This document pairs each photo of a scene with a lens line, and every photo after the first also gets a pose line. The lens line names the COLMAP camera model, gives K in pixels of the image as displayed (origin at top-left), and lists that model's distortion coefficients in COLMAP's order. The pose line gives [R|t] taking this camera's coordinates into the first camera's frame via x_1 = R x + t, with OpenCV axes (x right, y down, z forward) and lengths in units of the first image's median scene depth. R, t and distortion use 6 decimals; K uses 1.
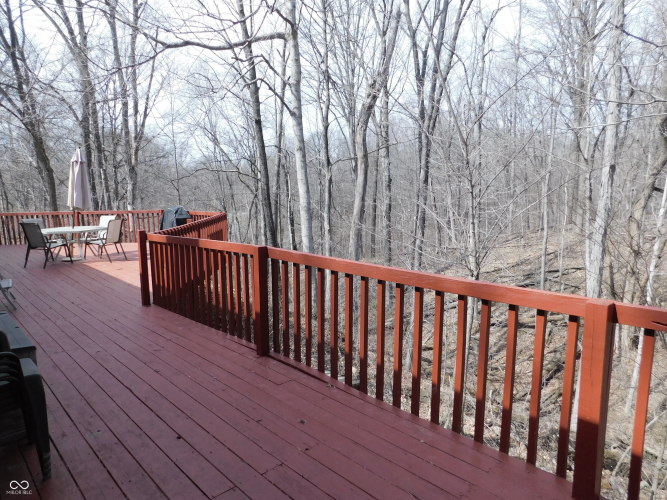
lens RADIAL K [[436.3, 0, 333.5], [0, 436.3, 250.0], [0, 0, 1]] dist [-0.083705, 0.068988]
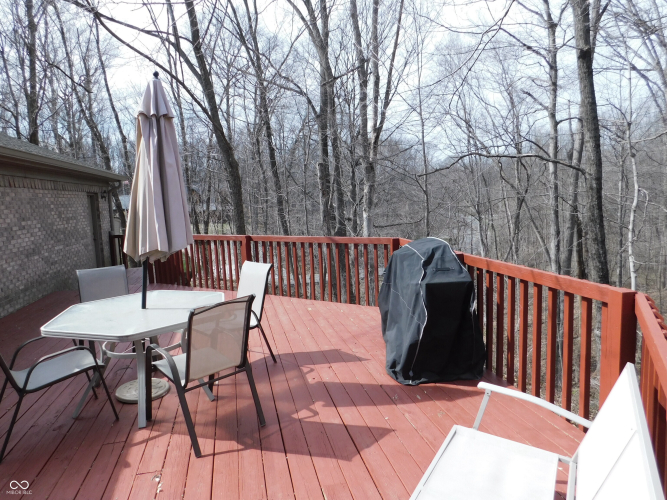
lens RADIAL K [[436.3, 0, 333.5], [0, 436.3, 250.0], [0, 0, 1]] dist [-0.083705, 0.068988]
pose [[0.870773, 0.038882, -0.490145, -0.110493], [-0.043995, 0.999031, 0.001090, -0.023566], [0.489712, 0.020614, 0.871640, 0.232302]]
